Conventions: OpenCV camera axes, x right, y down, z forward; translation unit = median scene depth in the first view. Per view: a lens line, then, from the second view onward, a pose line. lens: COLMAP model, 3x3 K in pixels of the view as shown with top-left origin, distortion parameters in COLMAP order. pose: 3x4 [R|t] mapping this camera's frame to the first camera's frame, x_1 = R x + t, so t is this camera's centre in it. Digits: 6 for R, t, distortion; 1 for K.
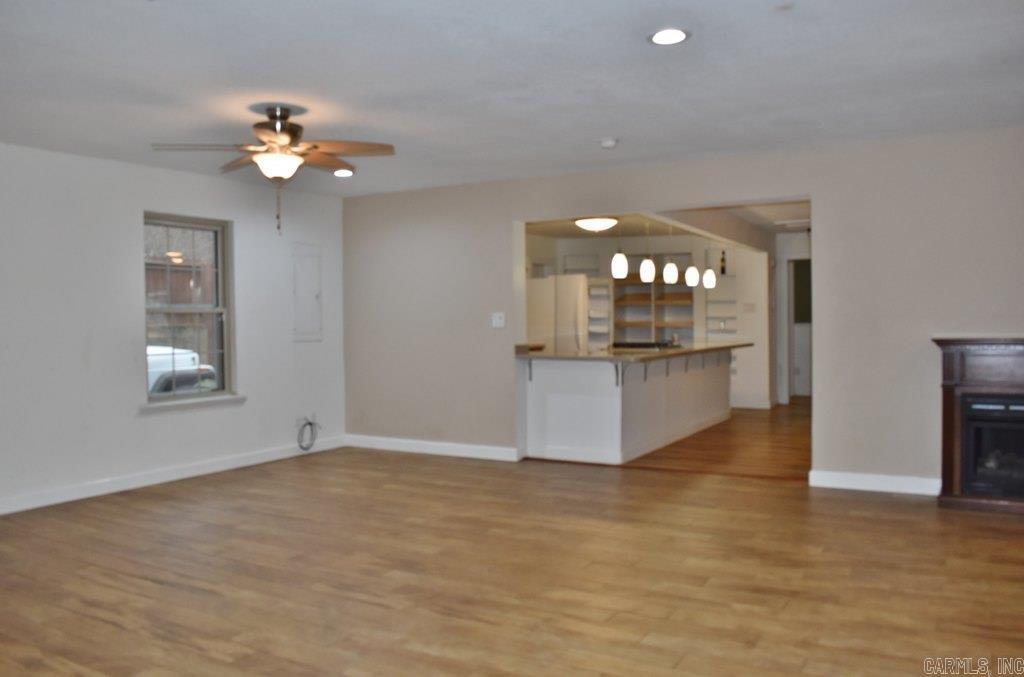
lens RADIAL K [[831.1, 0, 512.0], [0, 831.1, 338.5], [0, 0, 1]] dist [-0.067926, 0.001897]
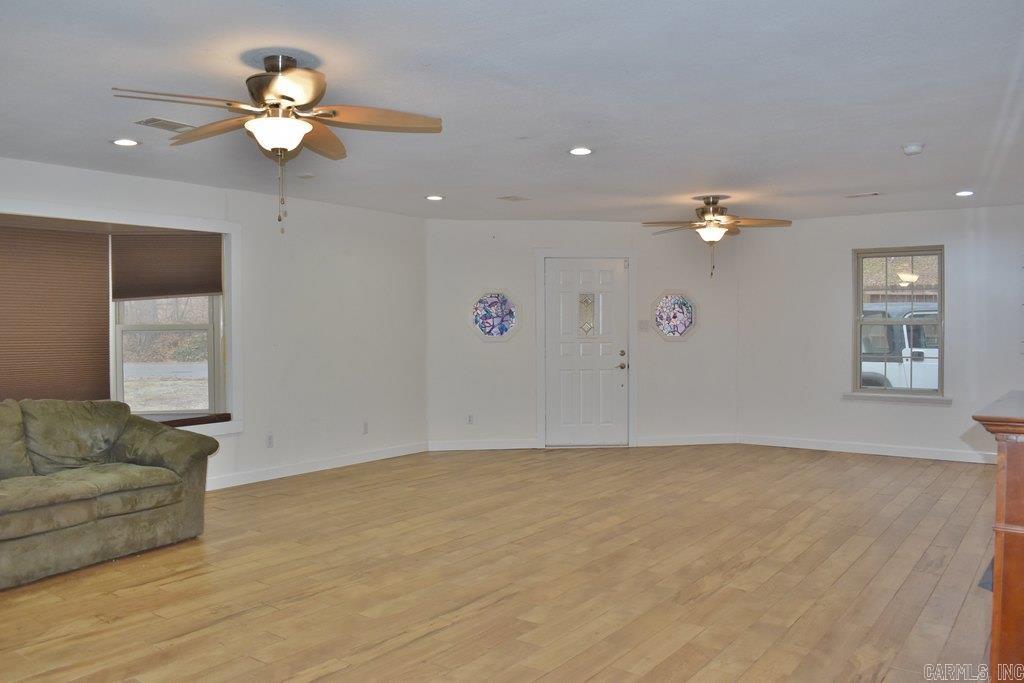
lens RADIAL K [[790.5, 0, 509.3], [0, 790.5, 361.8], [0, 0, 1]] dist [-0.064676, 0.007652]
pose [[-0.117017, 0.060134, -0.991308, 1.565840], [-0.020327, 0.997811, 0.062928, -0.070419], [0.992922, 0.027513, -0.115538, 0.998878]]
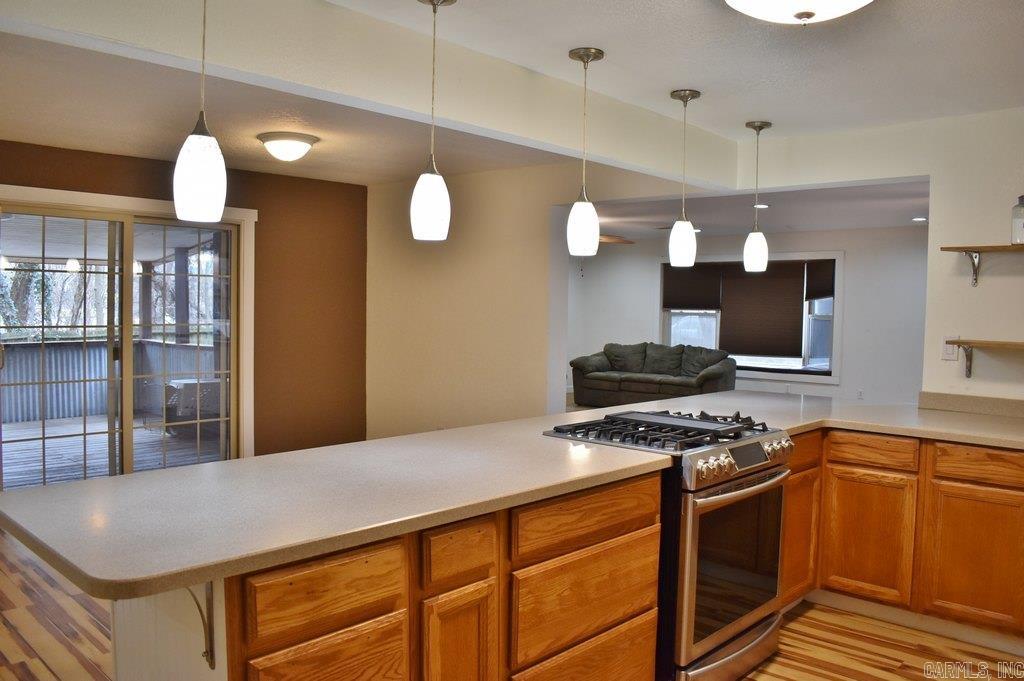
lens RADIAL K [[793.1, 0, 512.0], [0, 793.1, 340.5], [0, 0, 1]] dist [-0.002688, 0.000032]
pose [[-0.972451, -0.009477, 0.232916, 0.328956], [0.007611, 0.997350, 0.072357, -0.158416], [-0.232985, 0.072136, -0.969801, 3.254968]]
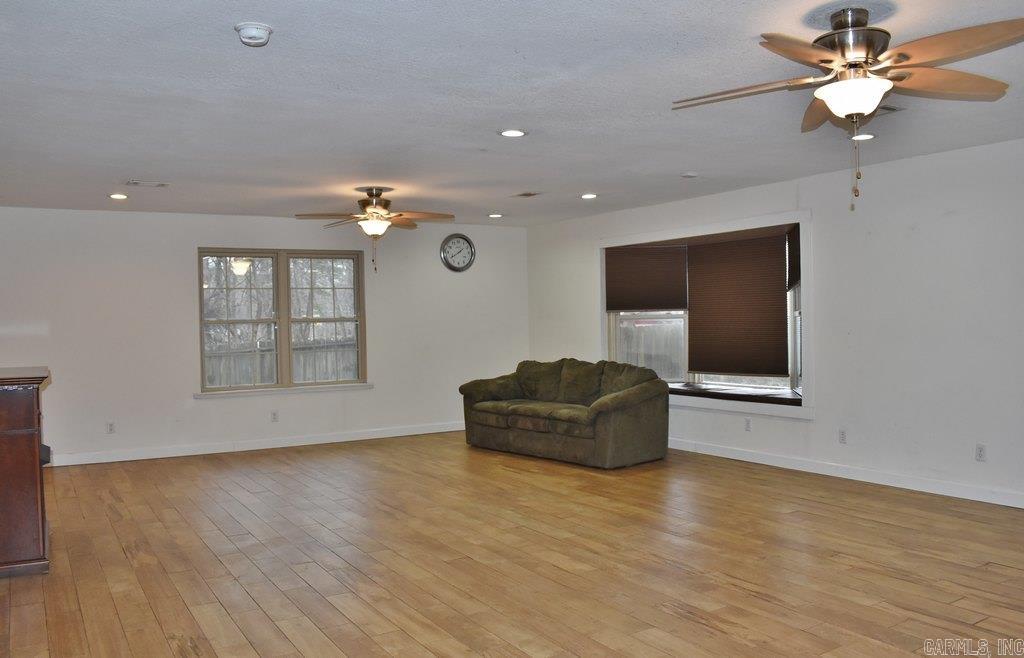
lens RADIAL K [[813.6, 0, 512.0], [0, 813.6, 329.0], [0, 0, 1]] dist [-0.076507, -0.007598]
pose [[-0.882737, 0.024788, 0.469214, -0.423388], [0.043732, 0.998607, 0.029518, -0.072870], [-0.467829, 0.046576, -0.882591, 2.126662]]
